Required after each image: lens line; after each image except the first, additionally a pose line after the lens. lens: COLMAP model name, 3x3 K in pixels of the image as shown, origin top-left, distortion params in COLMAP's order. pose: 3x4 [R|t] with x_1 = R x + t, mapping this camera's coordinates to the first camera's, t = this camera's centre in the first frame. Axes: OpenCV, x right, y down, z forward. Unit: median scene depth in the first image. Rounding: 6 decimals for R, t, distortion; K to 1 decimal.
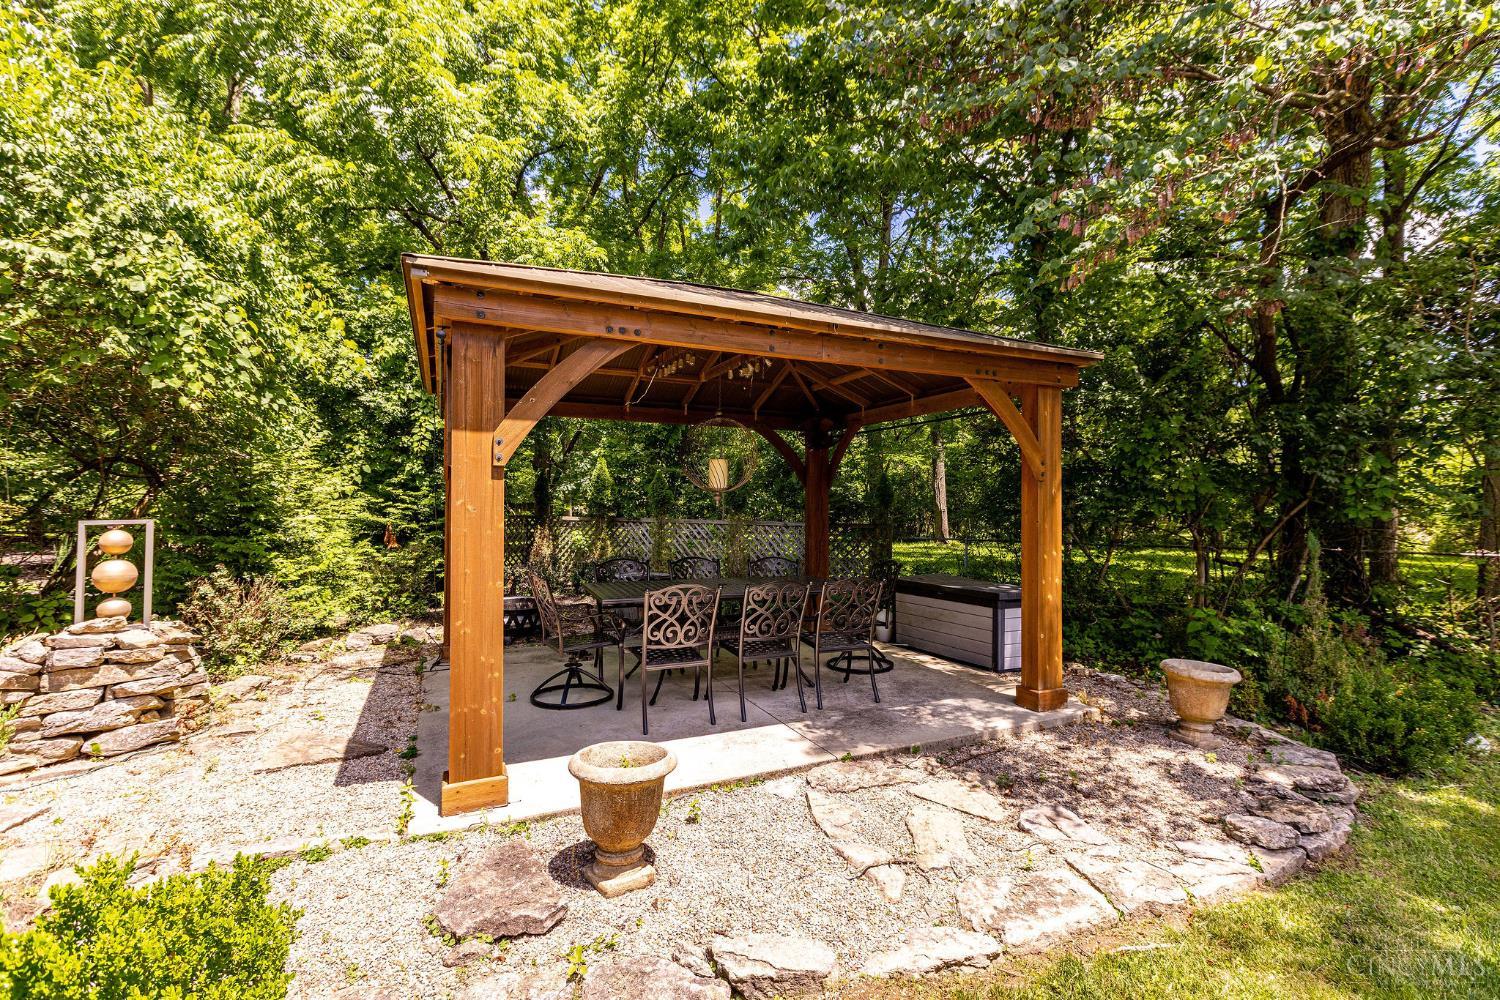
lens RADIAL K [[663.3, 0, 750.0], [0, 663.3, 500.0], [0, 0, 1]] dist [0.003939, -0.000287]
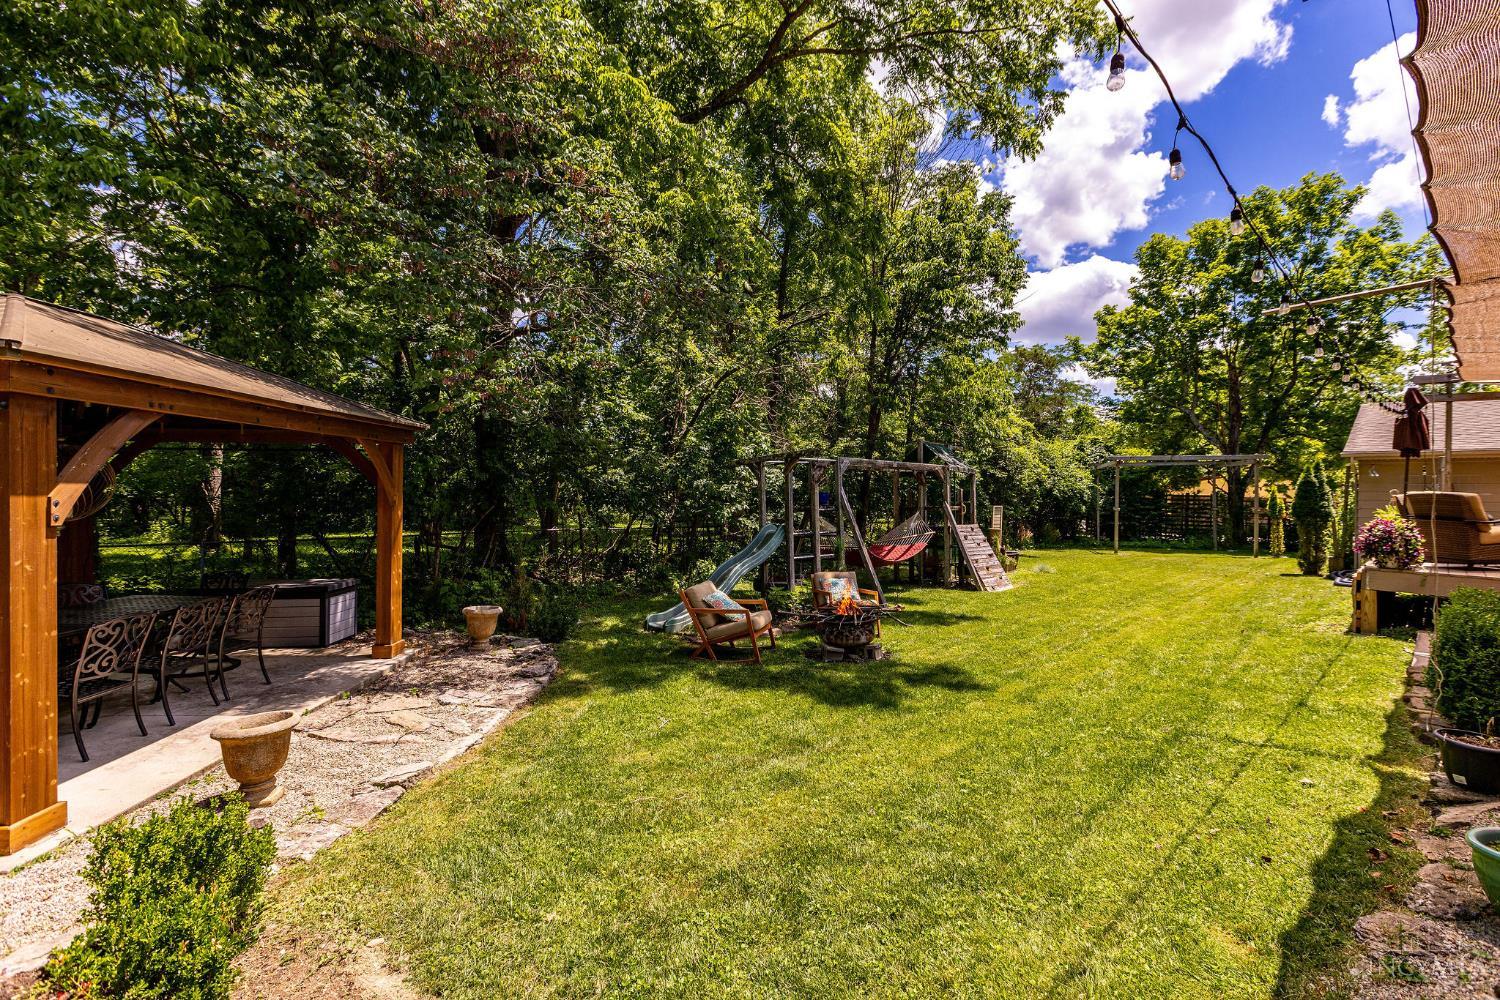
lens RADIAL K [[663.3, 0, 750.0], [0, 663.3, 500.0], [0, 0, 1]] dist [0.003939, -0.000287]
pose [[0.379885, -0.017401, 0.924870, -0.895304], [-0.015353, 0.999567, 0.025113, -0.129320], [-0.924906, -0.023740, 0.379453, -0.449081]]
